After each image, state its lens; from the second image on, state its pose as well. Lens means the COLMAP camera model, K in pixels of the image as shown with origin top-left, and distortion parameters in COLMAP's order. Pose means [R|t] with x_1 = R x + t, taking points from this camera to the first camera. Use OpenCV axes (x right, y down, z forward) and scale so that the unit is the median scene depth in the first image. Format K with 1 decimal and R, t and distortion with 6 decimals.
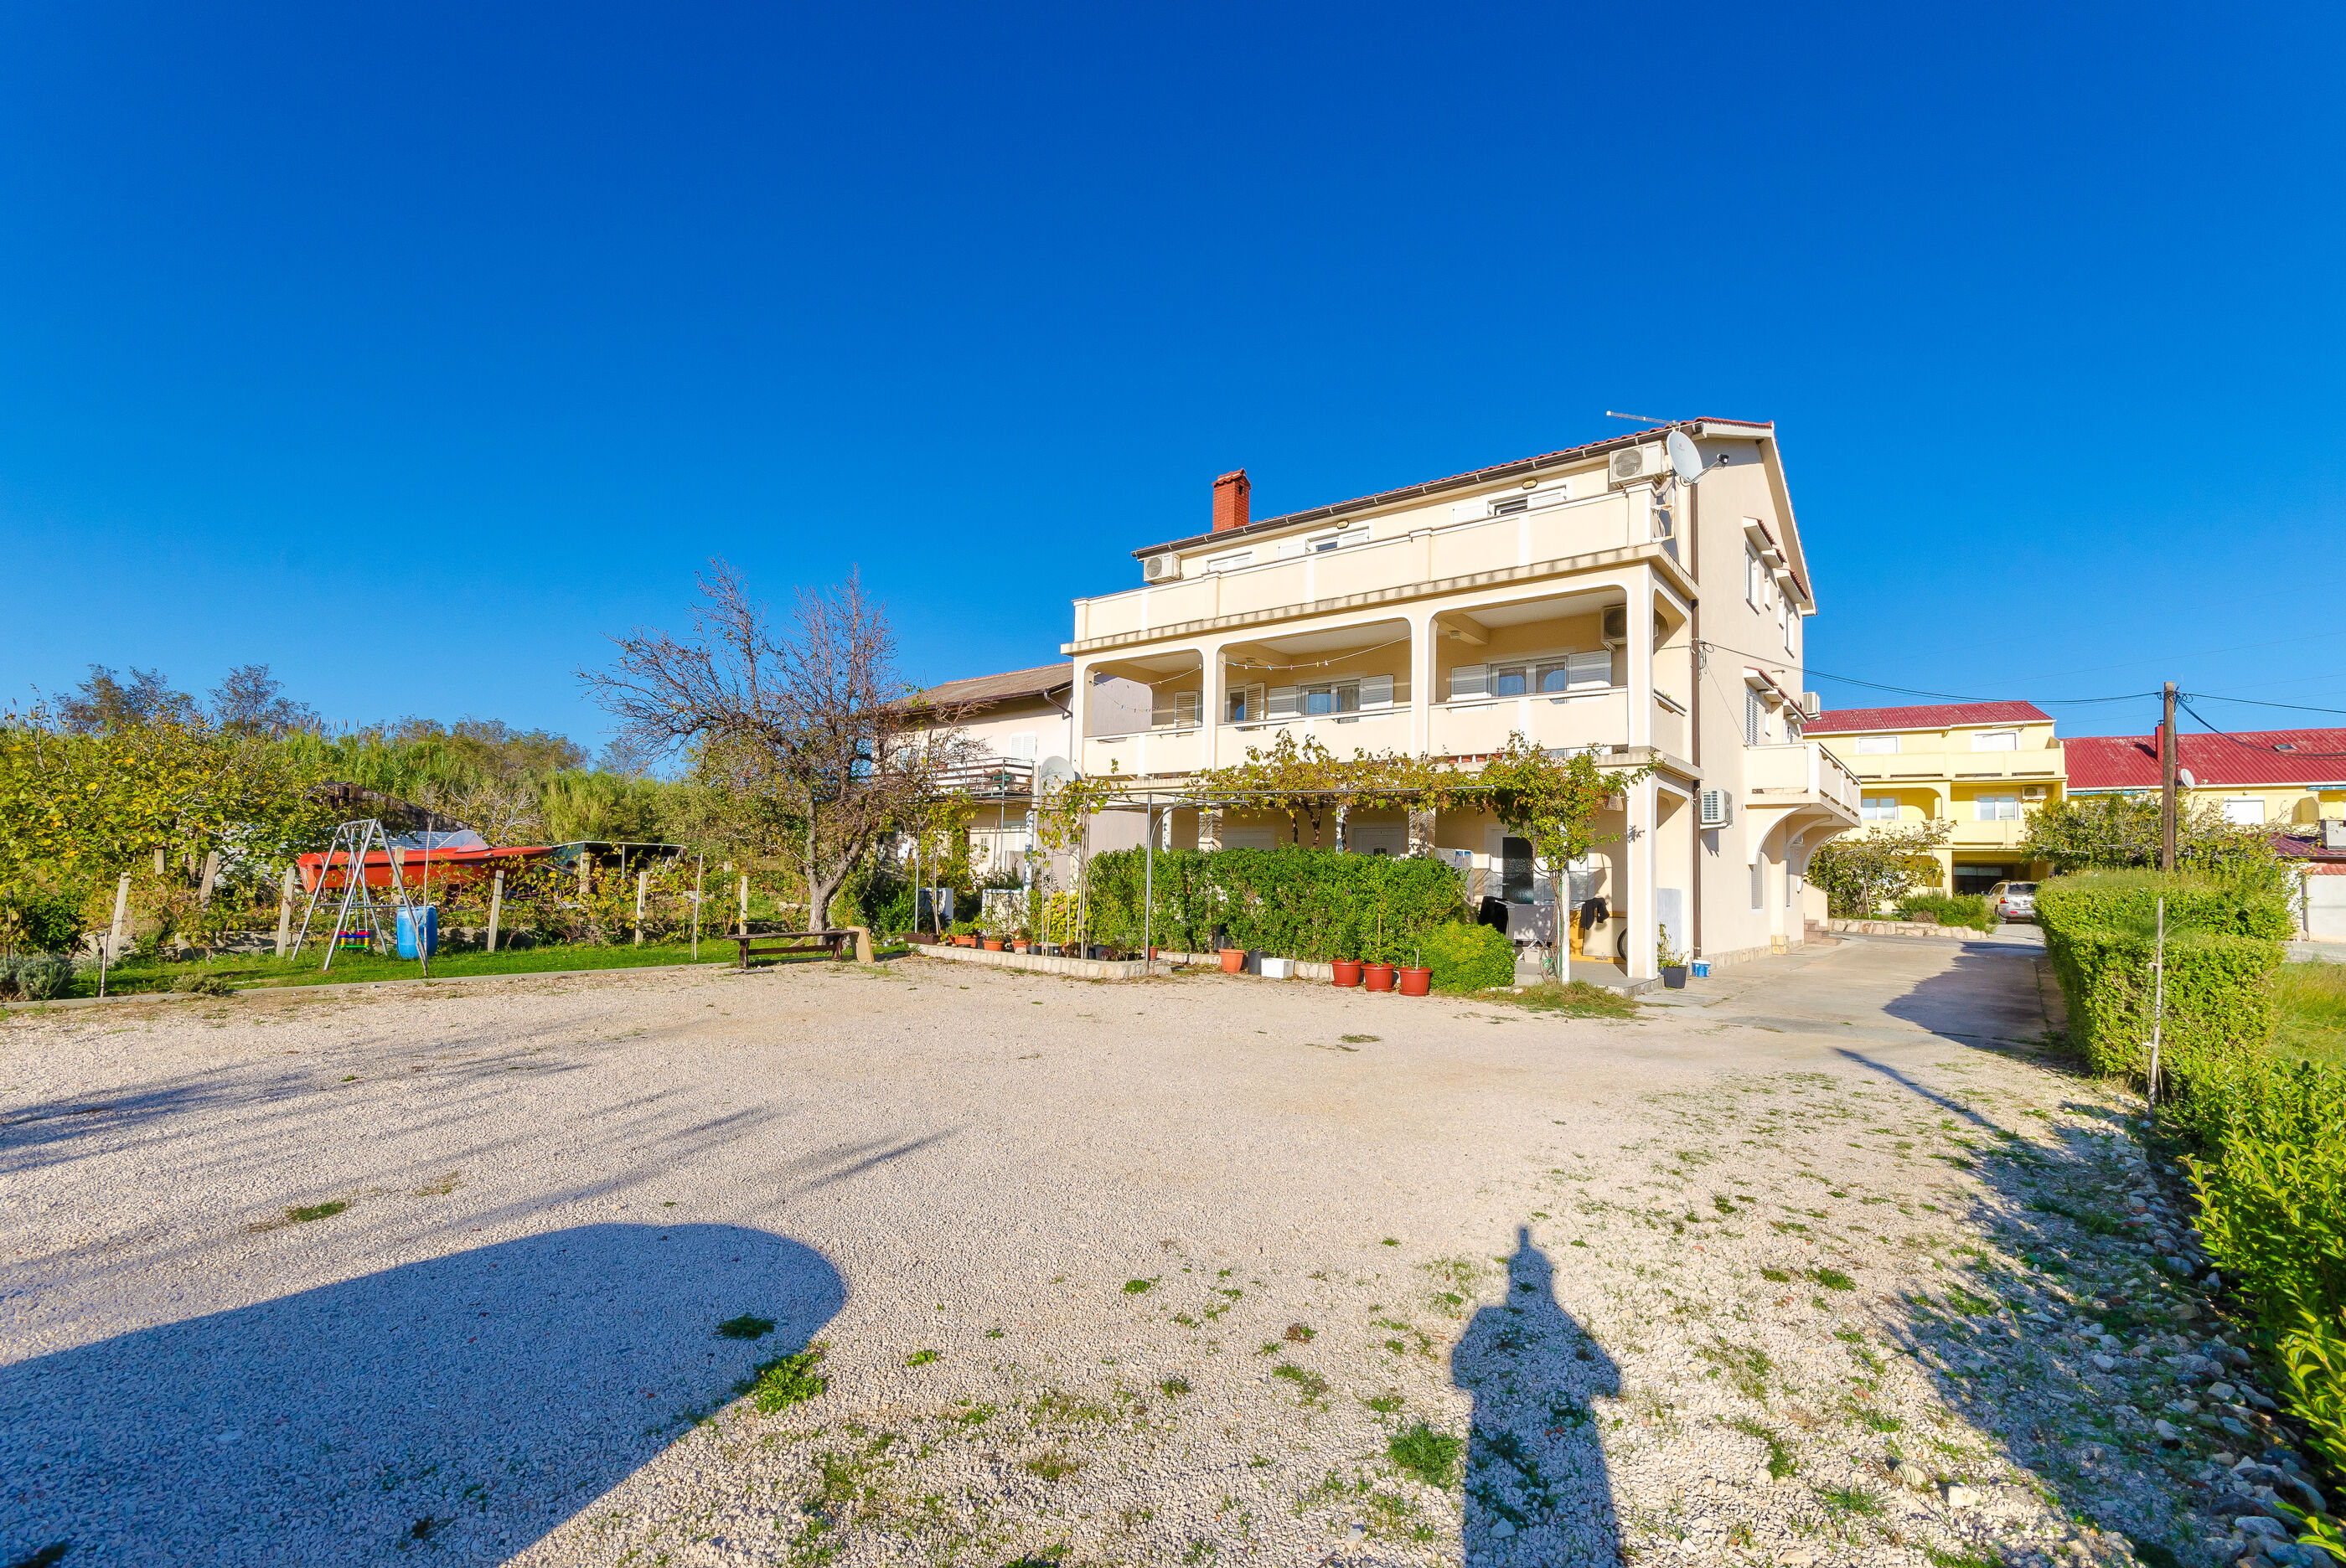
lens RADIAL K [[1050.4, 0, 1177.2], [0, 1050.4, 814.8], [0, 0, 1]] dist [-0.002672, -0.000055]
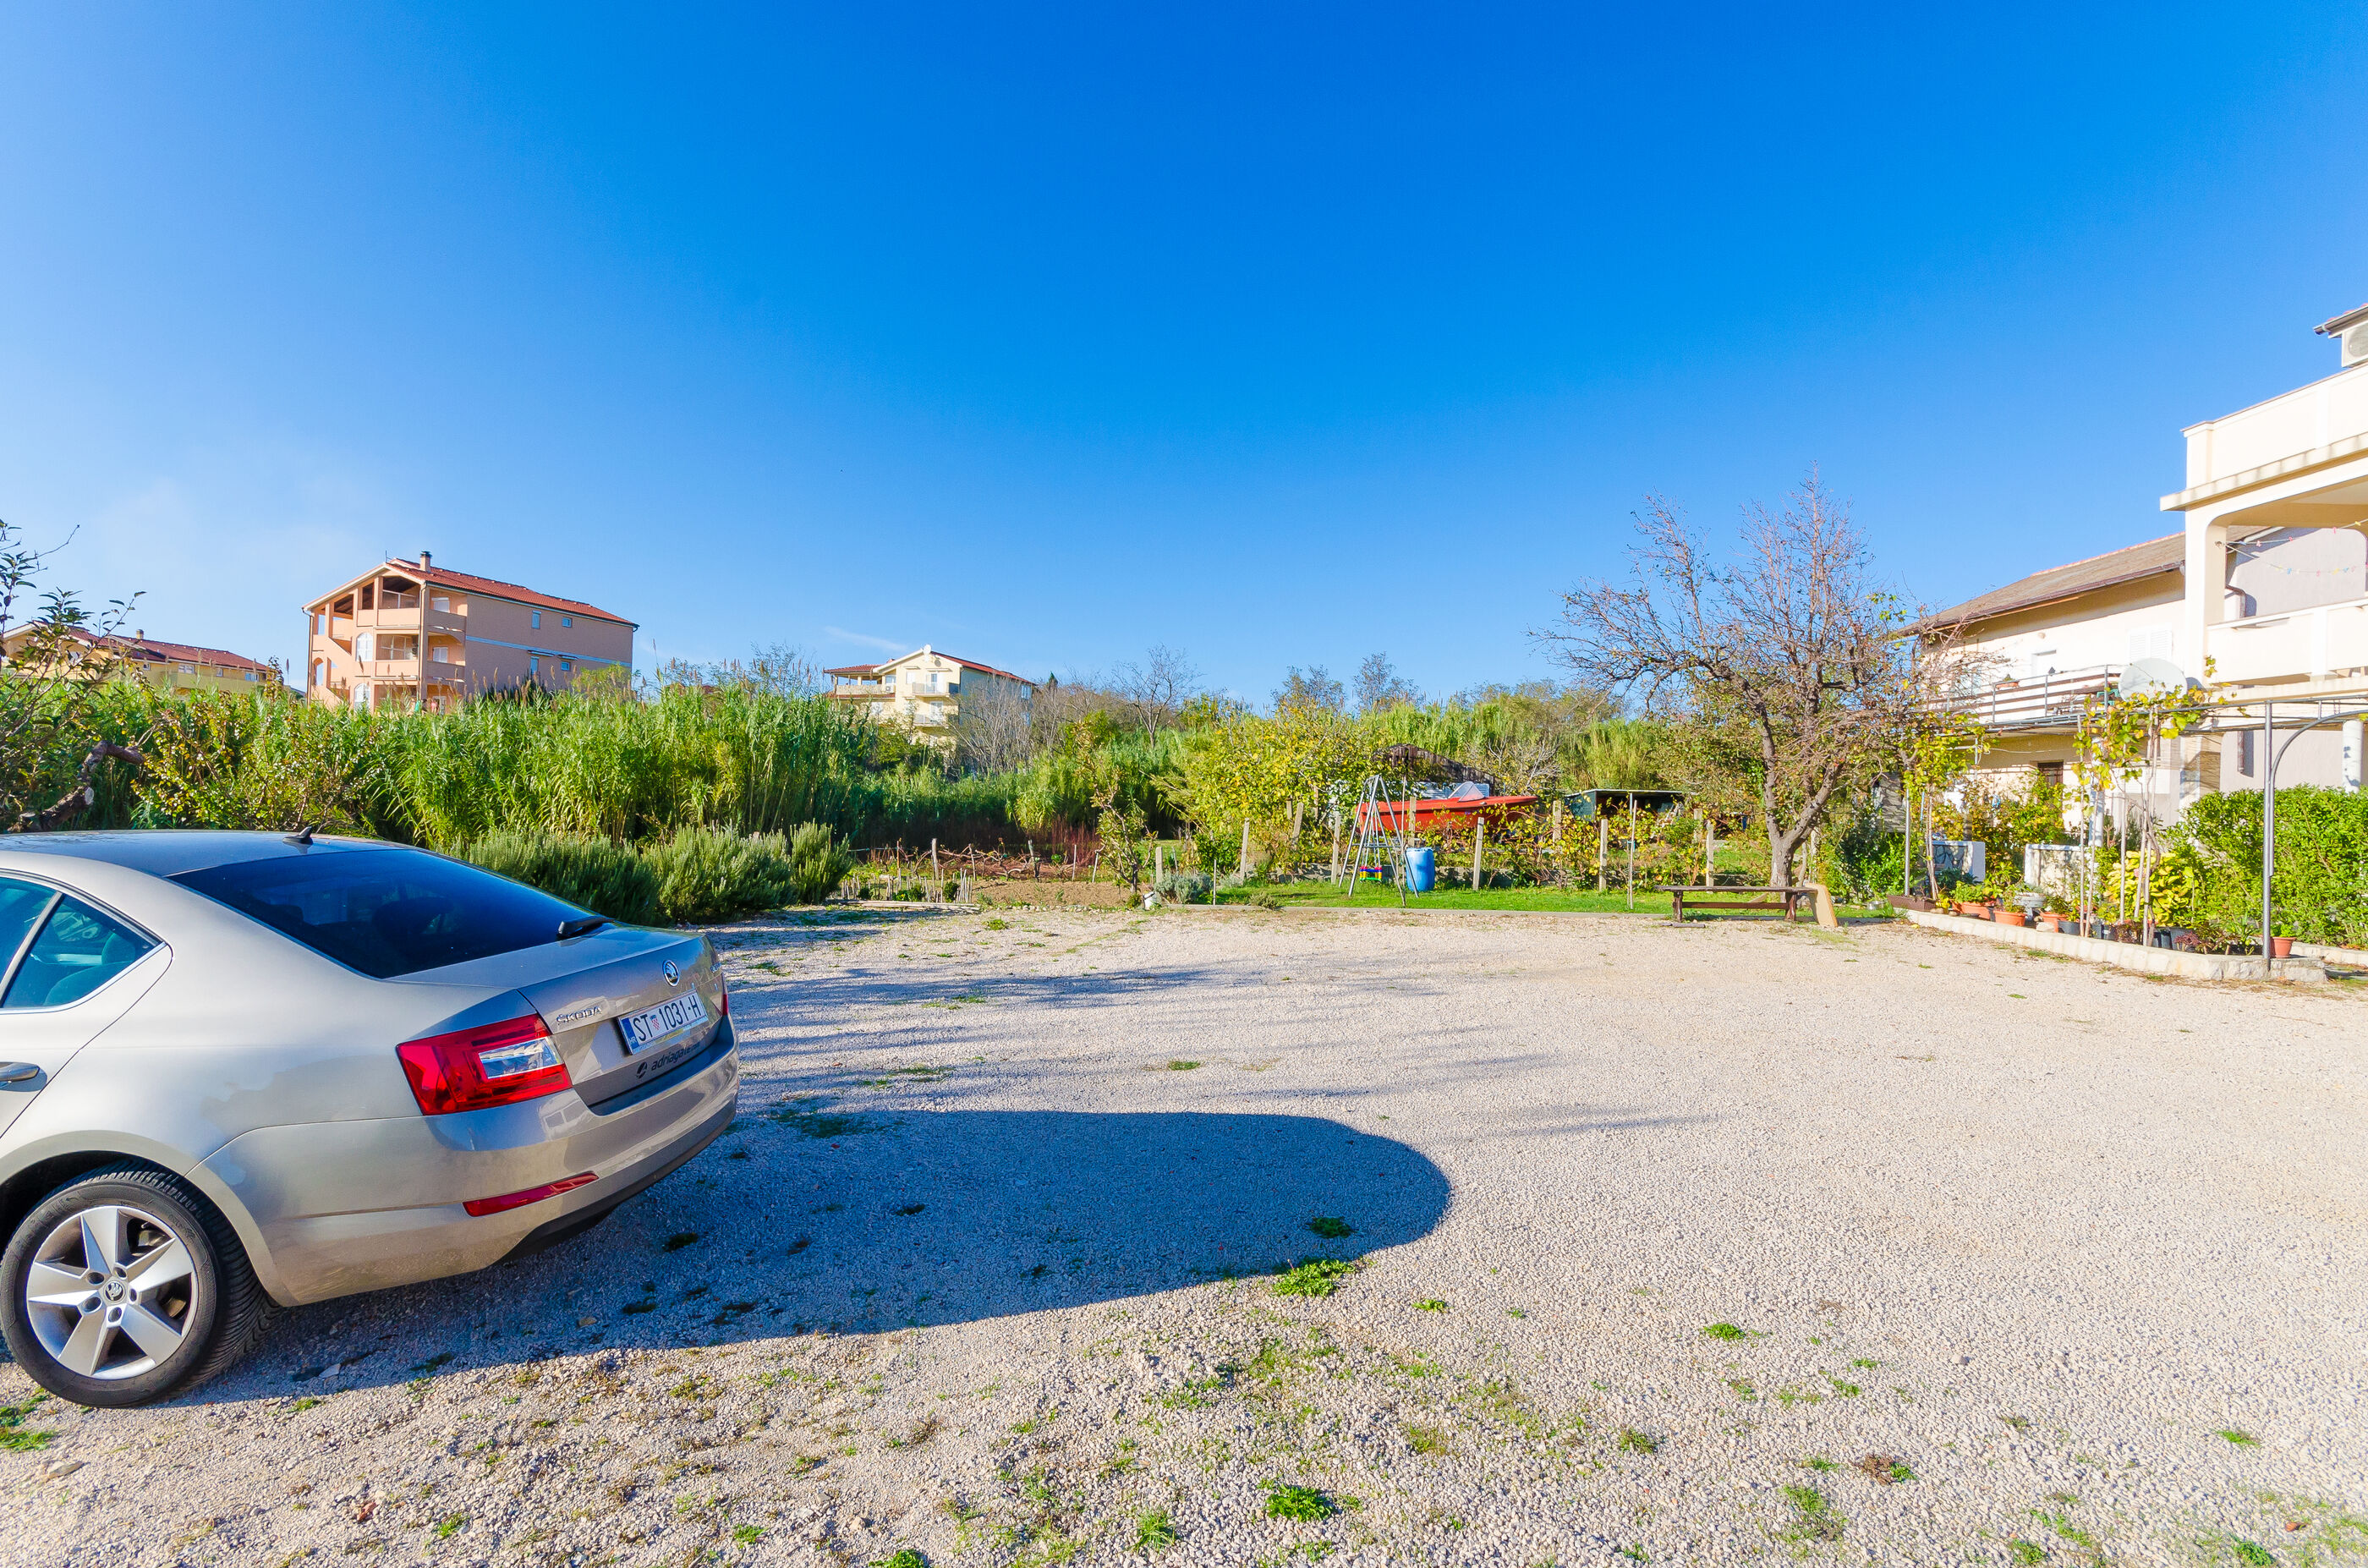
lens RADIAL K [[1094.8, 0, 1176.3], [0, 1094.8, 794.6], [0, 0, 1]] dist [-0.001169, -0.000097]
pose [[0.602099, -0.013377, -0.798310, 0.096801], [0.039130, 0.999153, 0.012770, 0.001140], [0.797462, -0.038927, 0.602112, 0.040870]]
